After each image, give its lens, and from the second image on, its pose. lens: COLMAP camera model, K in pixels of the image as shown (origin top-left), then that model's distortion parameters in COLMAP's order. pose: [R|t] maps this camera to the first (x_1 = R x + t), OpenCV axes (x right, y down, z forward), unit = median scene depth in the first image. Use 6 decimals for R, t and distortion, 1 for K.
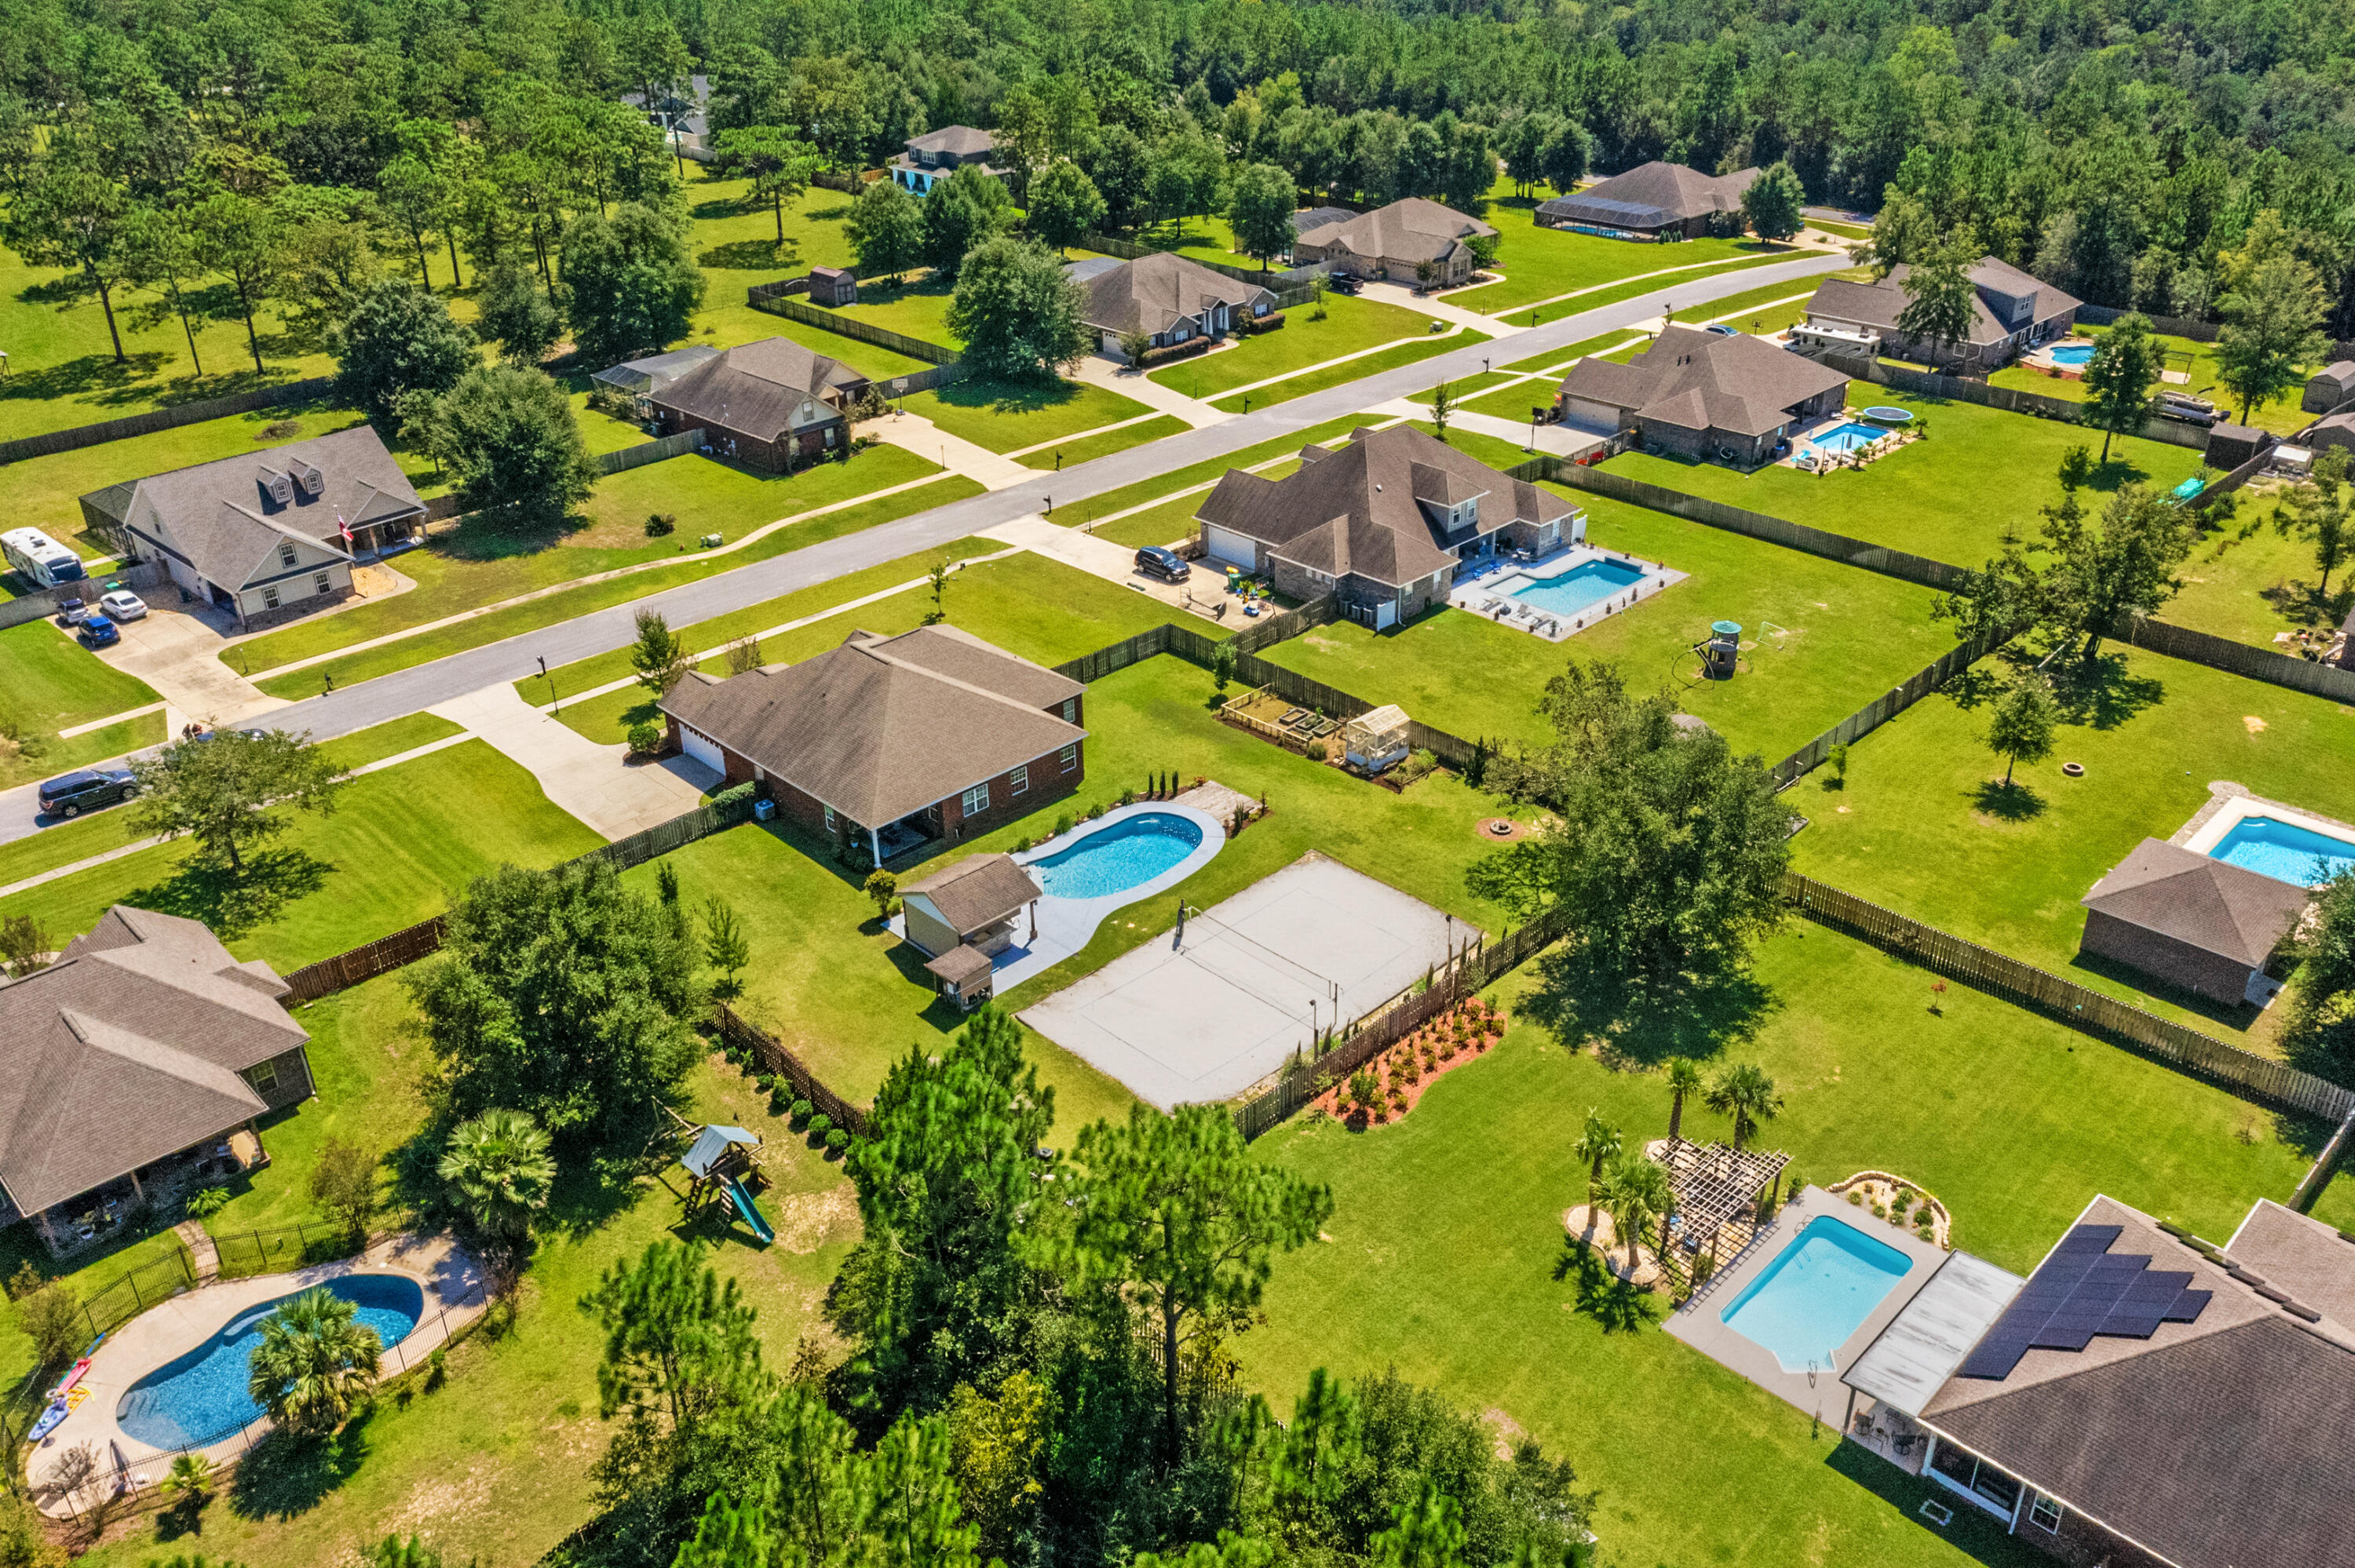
lens RADIAL K [[1849.5, 0, 1181.5], [0, 1849.5, 780.6], [0, 0, 1]] dist [-0.007141, 0.004936]
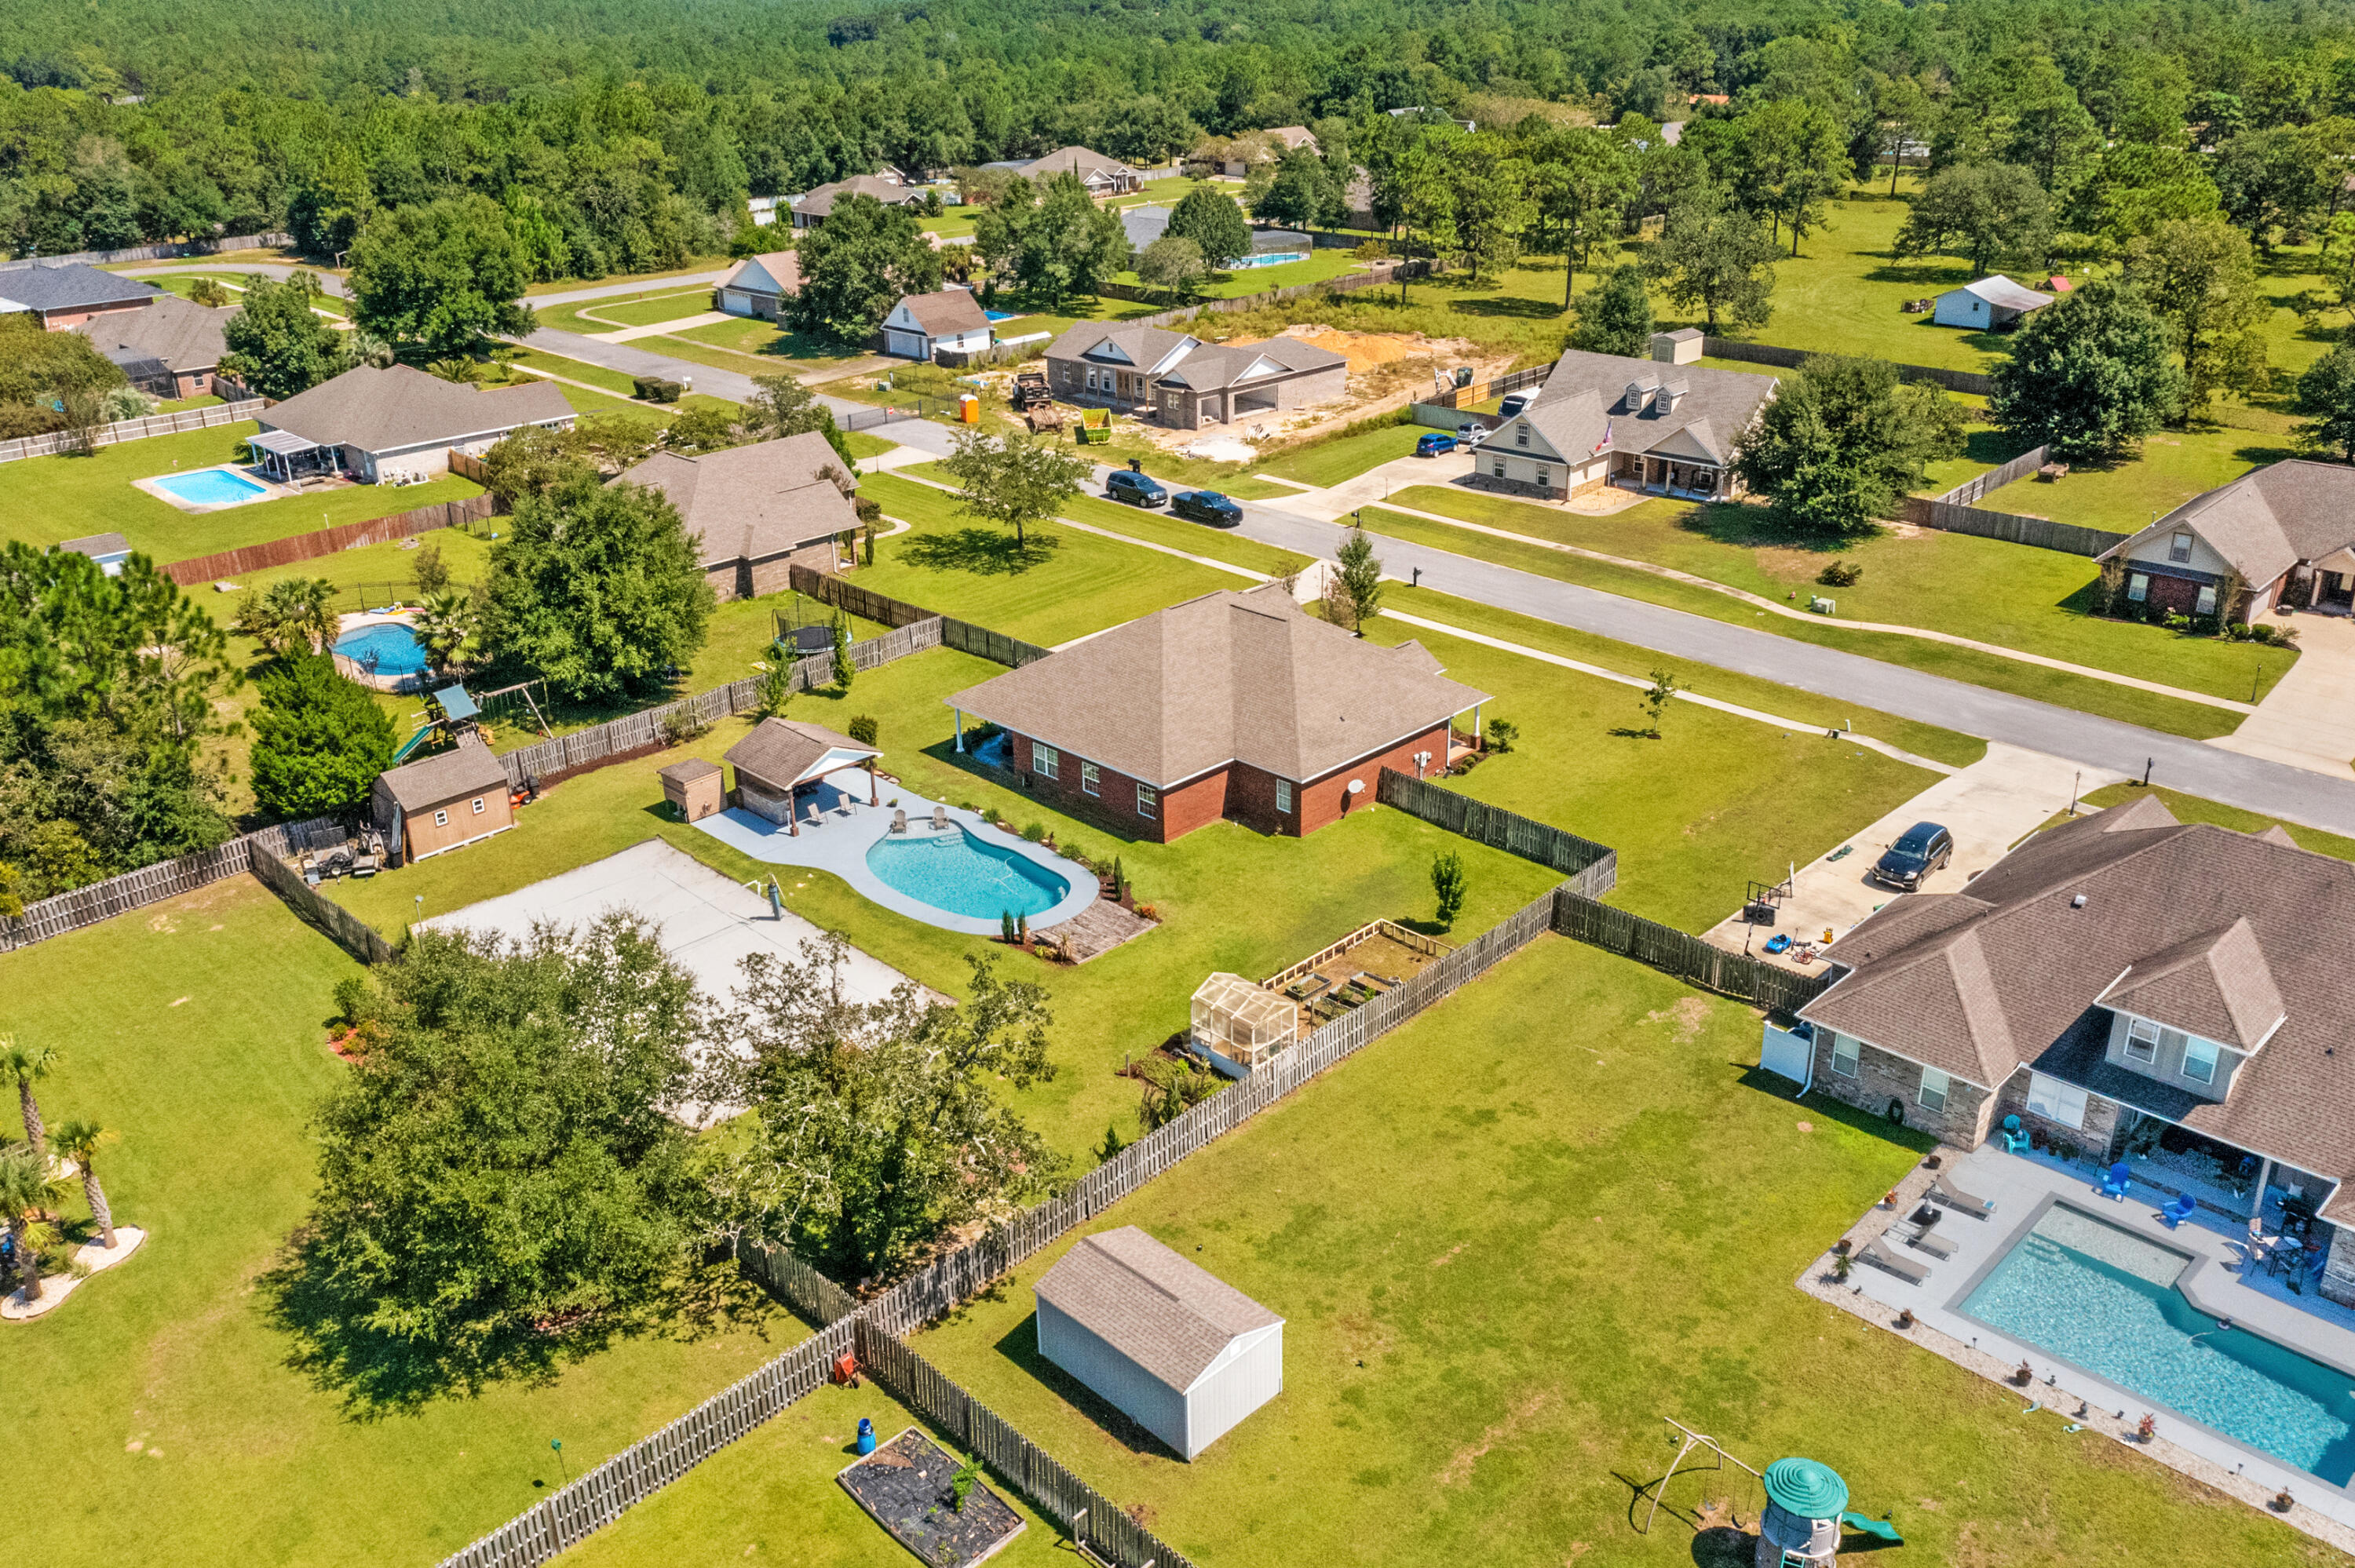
lens RADIAL K [[1849.5, 0, 1181.5], [0, 1849.5, 780.6], [0, 0, 1]] dist [-0.007141, 0.004936]
pose [[0.012499, 0.416611, -0.908999, 0.521339], [-0.458008, 0.810485, 0.365162, -0.251278], [0.888860, 0.411765, 0.200942, 0.694629]]
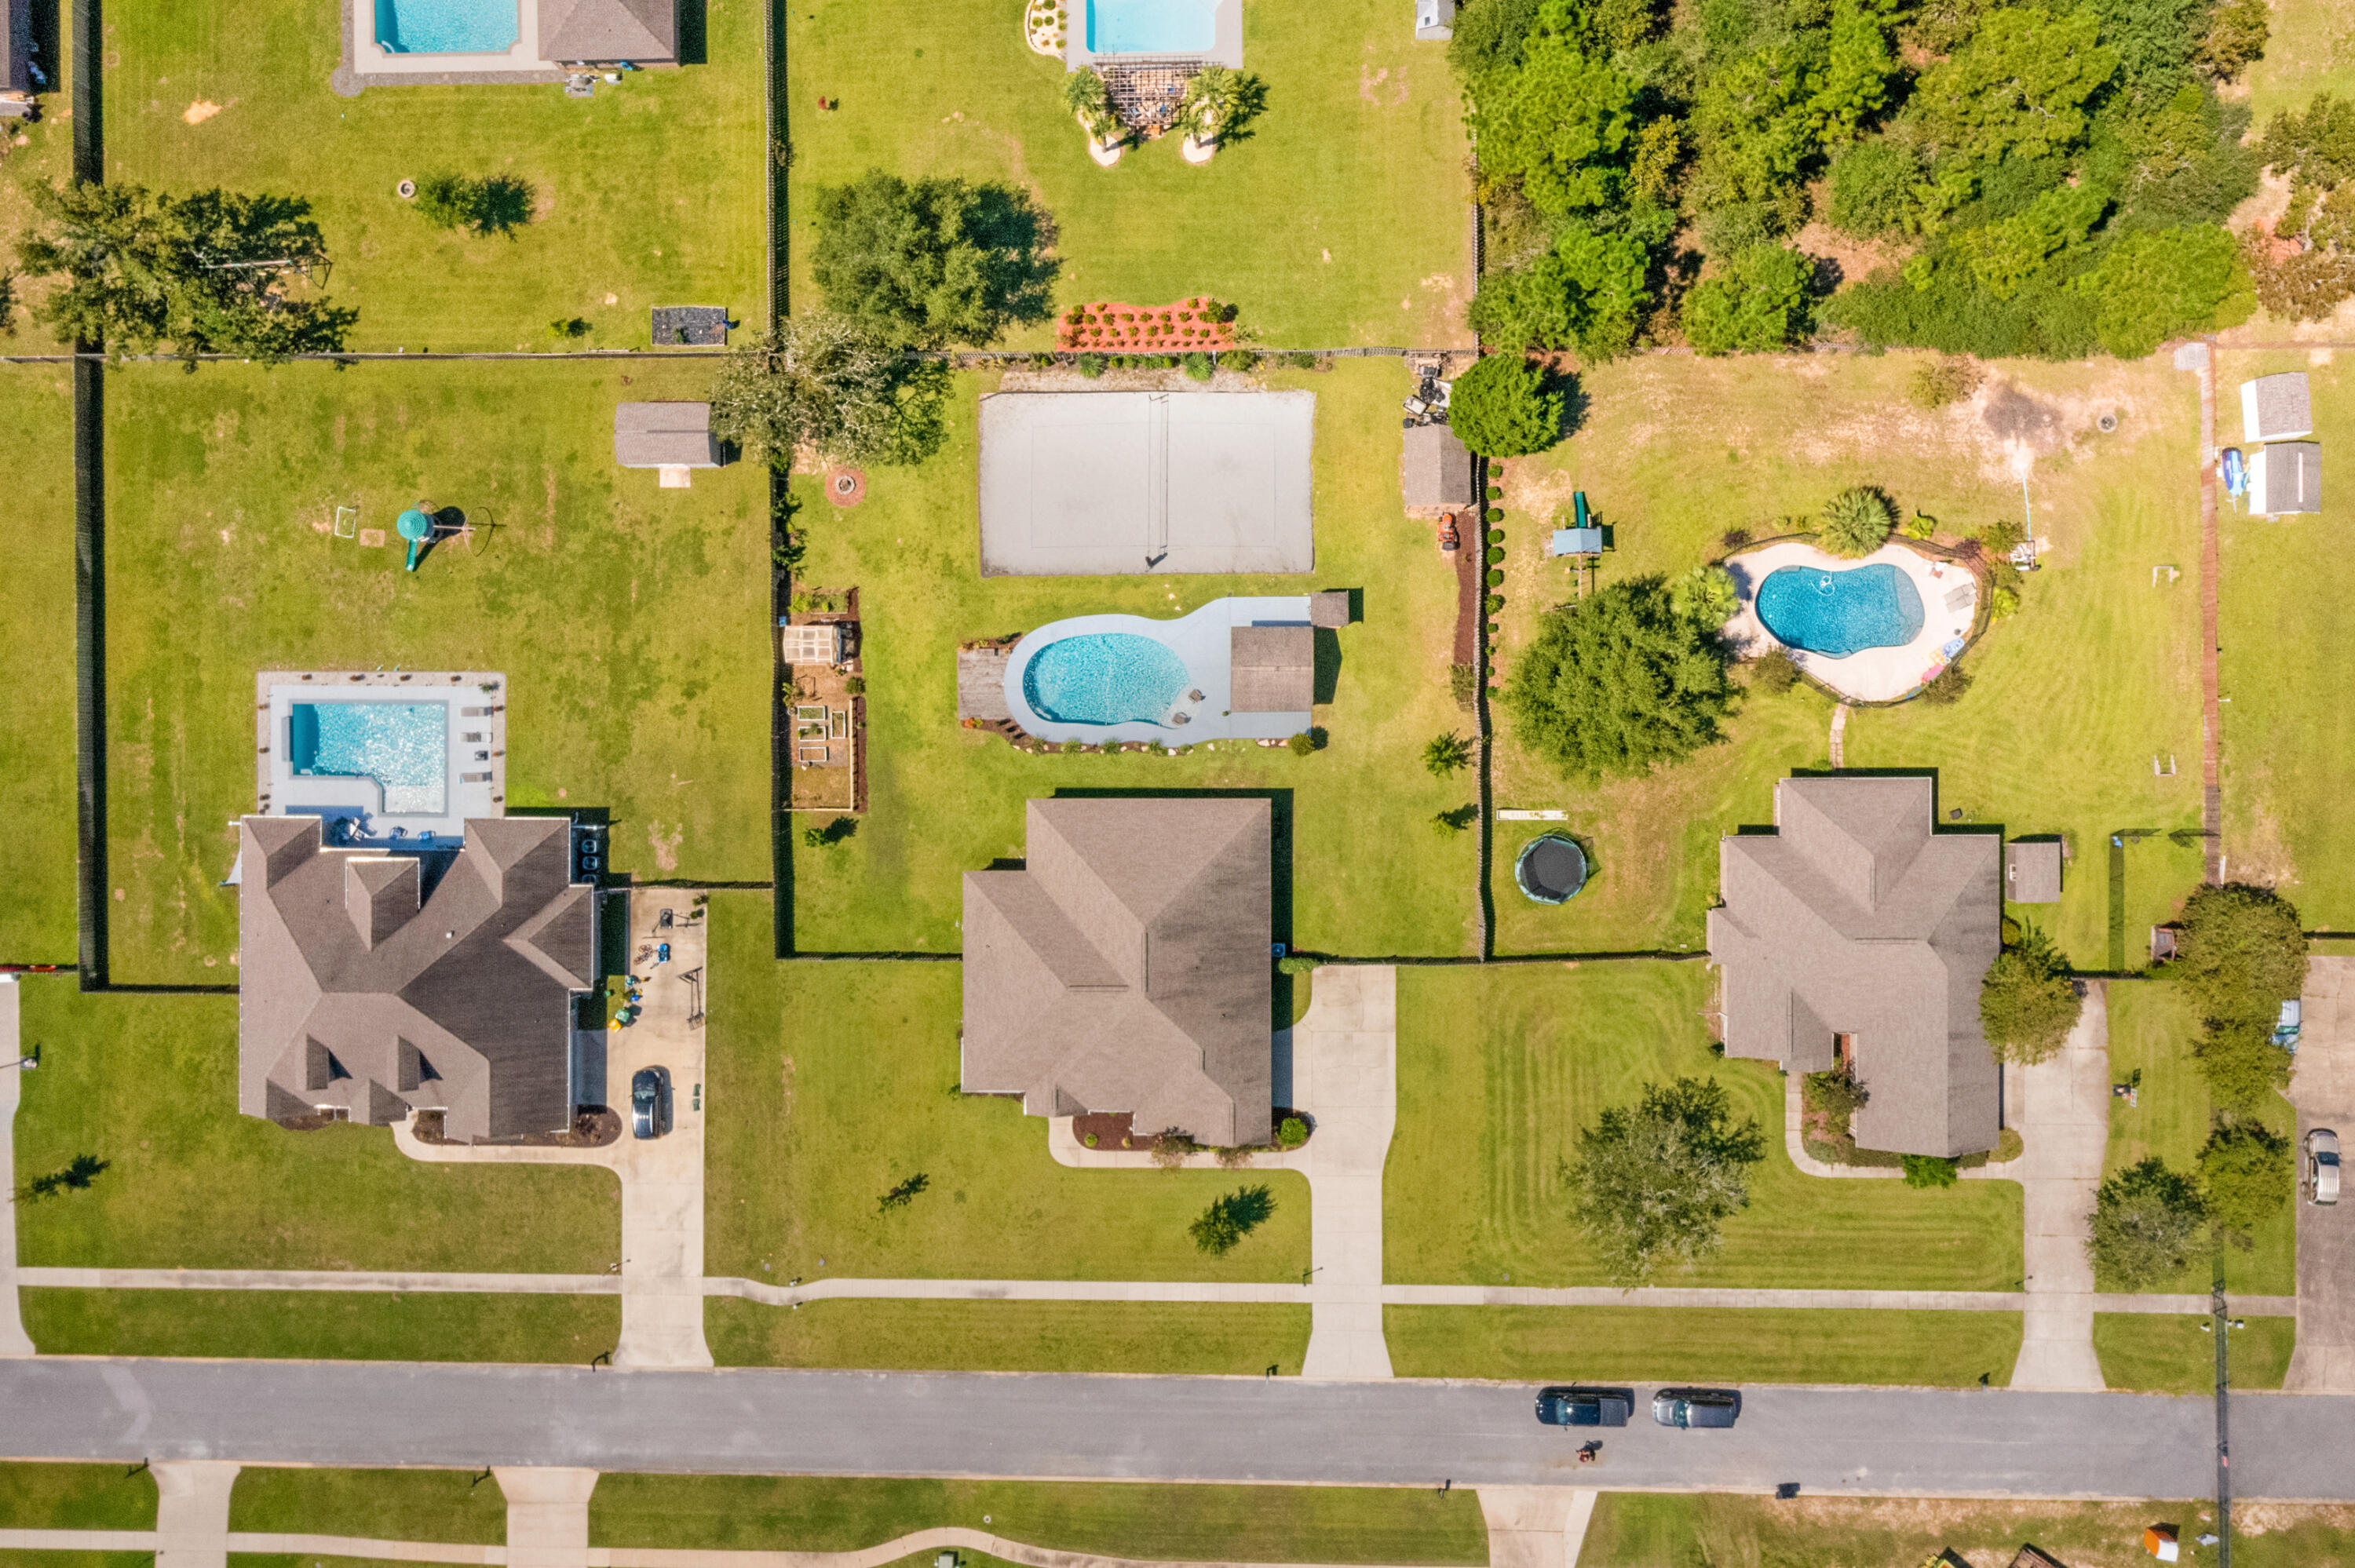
lens RADIAL K [[1849.5, 0, 1181.5], [0, 1849.5, 780.6], [0, 0, 1]] dist [-0.007141, 0.004936]
pose [[-0.713713, -0.699551, 0.035244, -0.119123], [0.370609, -0.334458, 0.866479, -0.764736], [-0.594359, 0.631479, 0.497967, 0.319588]]
